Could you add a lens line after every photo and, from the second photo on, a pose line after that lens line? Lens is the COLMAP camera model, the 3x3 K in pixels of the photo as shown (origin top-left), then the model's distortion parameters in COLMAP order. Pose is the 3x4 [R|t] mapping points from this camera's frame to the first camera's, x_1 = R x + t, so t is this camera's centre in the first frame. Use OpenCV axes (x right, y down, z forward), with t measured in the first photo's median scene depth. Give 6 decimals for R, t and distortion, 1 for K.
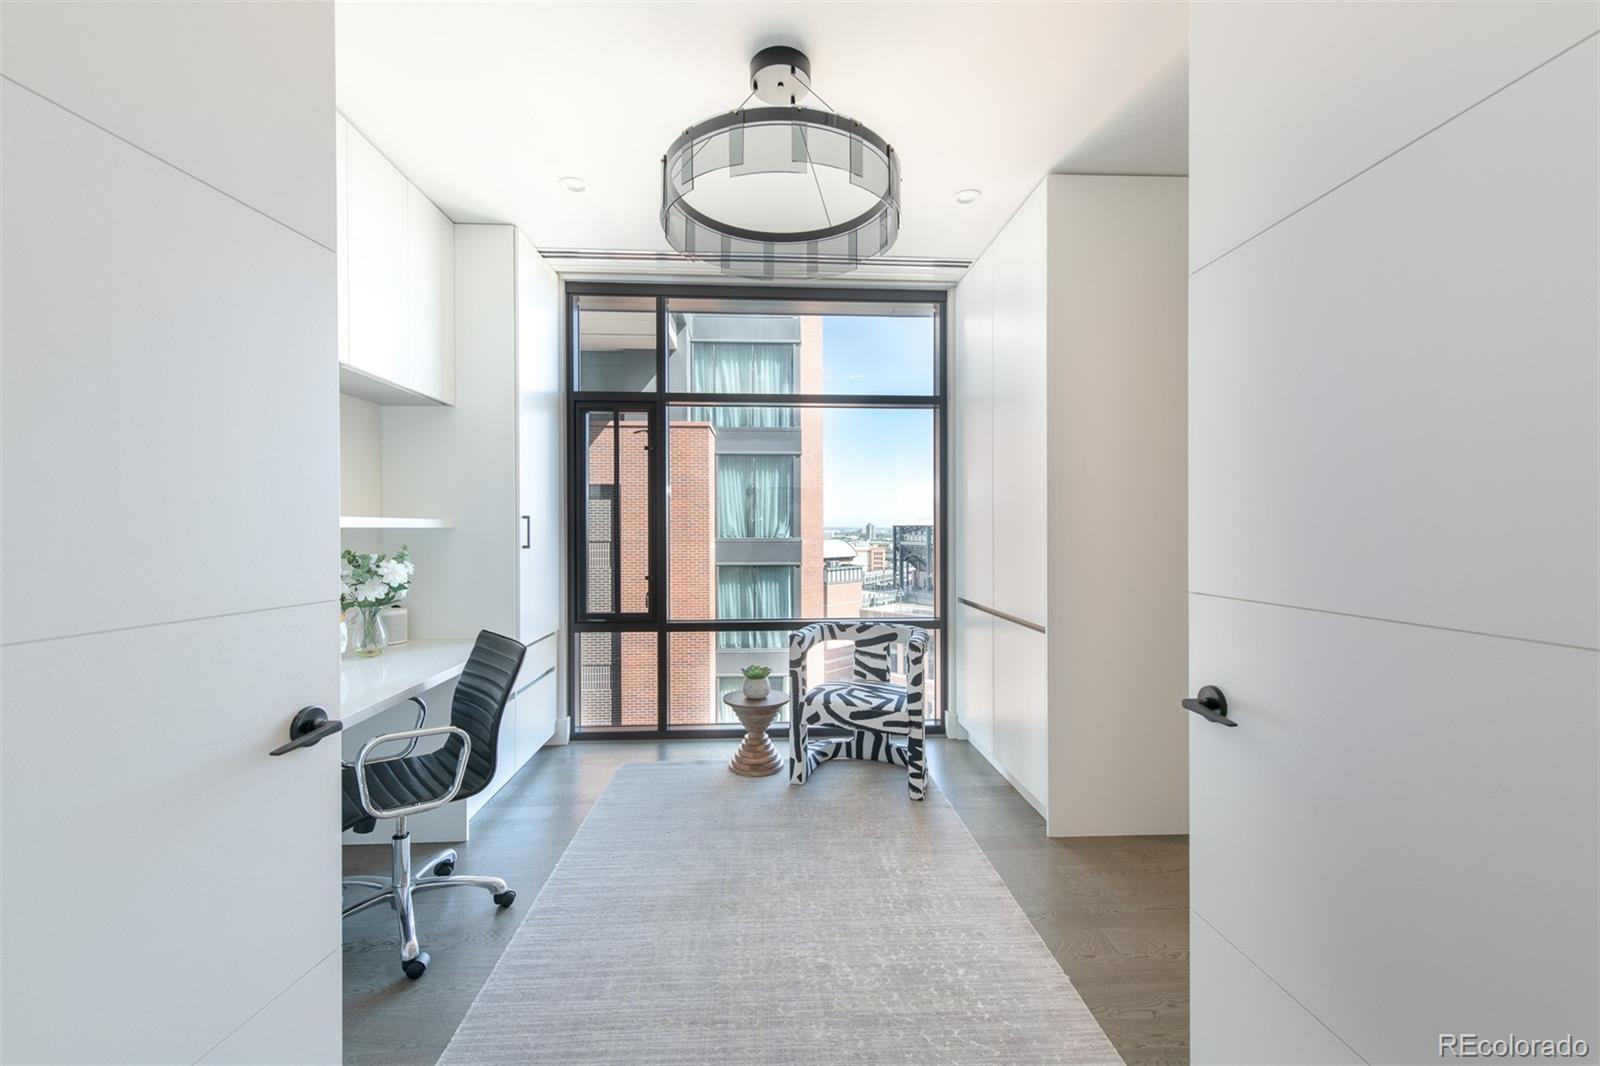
lens RADIAL K [[652.7, 0, 800.0], [0, 652.7, 533.0], [0, 0, 1]] dist [0.000519, -0.000038]
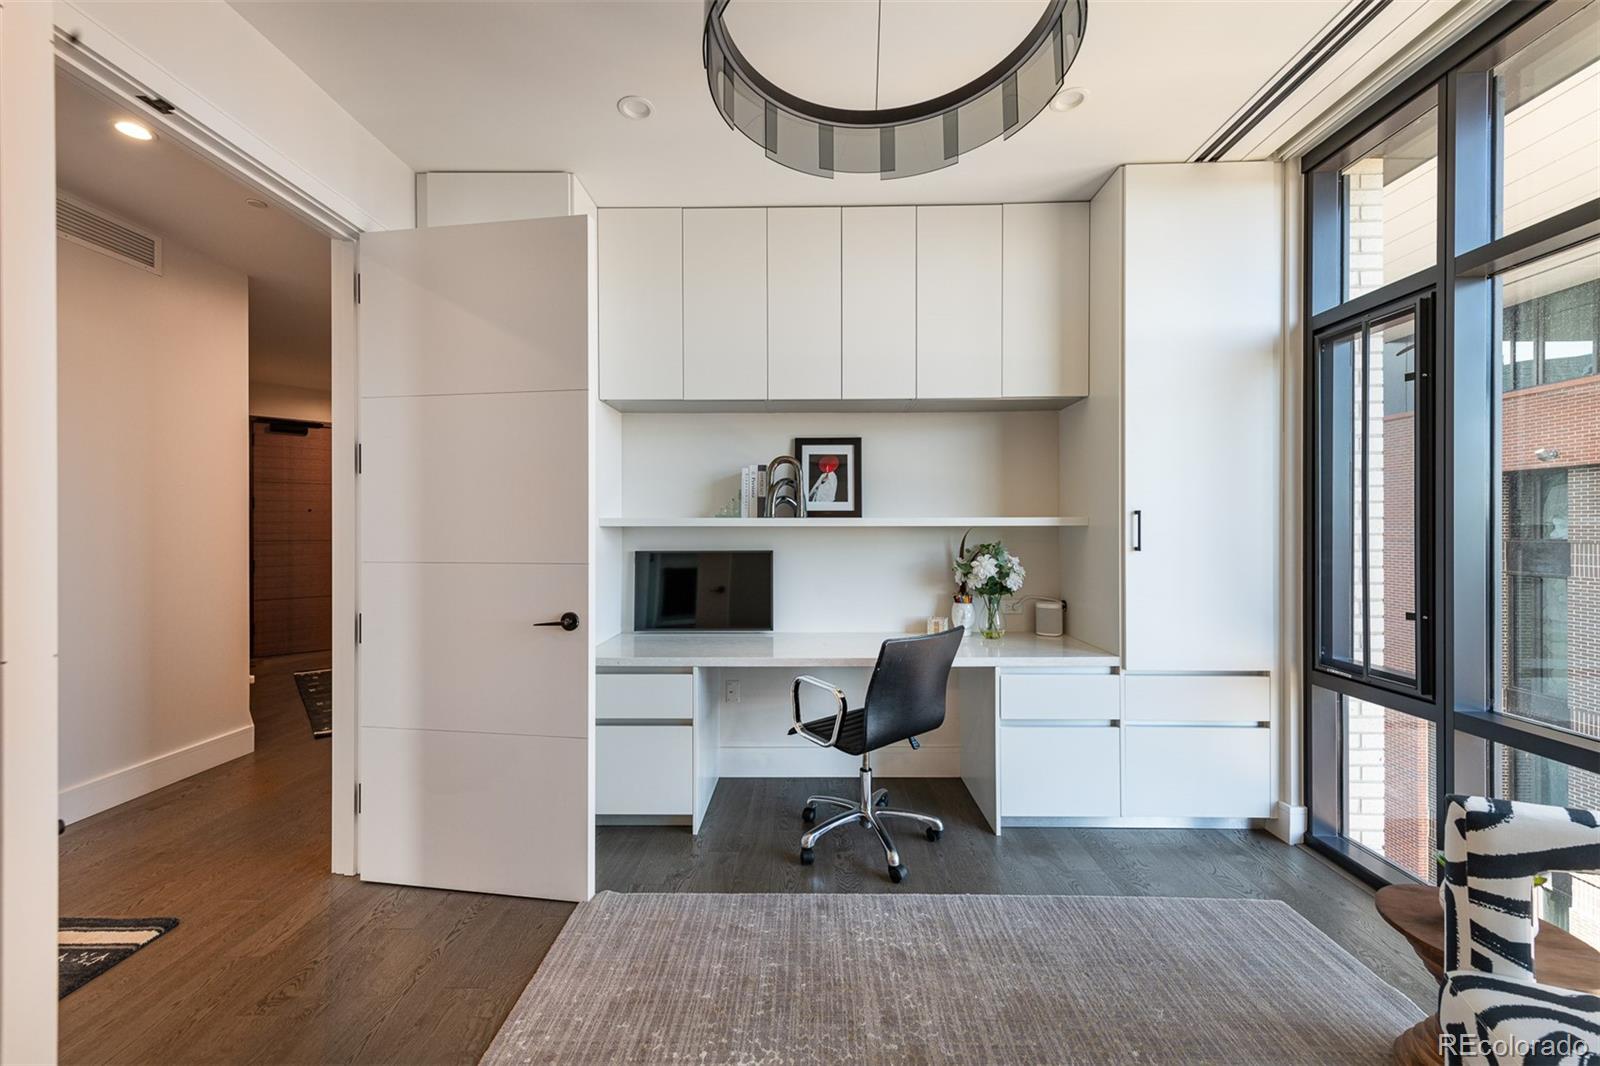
lens RADIAL K [[652.7, 0, 800.0], [0, 652.7, 533.0], [0, 0, 1]] dist [0.000519, -0.000038]
pose [[-0.097282, 0.014737, -0.995148, 0.395145], [-0.004130, 0.999876, 0.015211, -0.008467], [0.995248, 0.005590, -0.097209, 0.607633]]
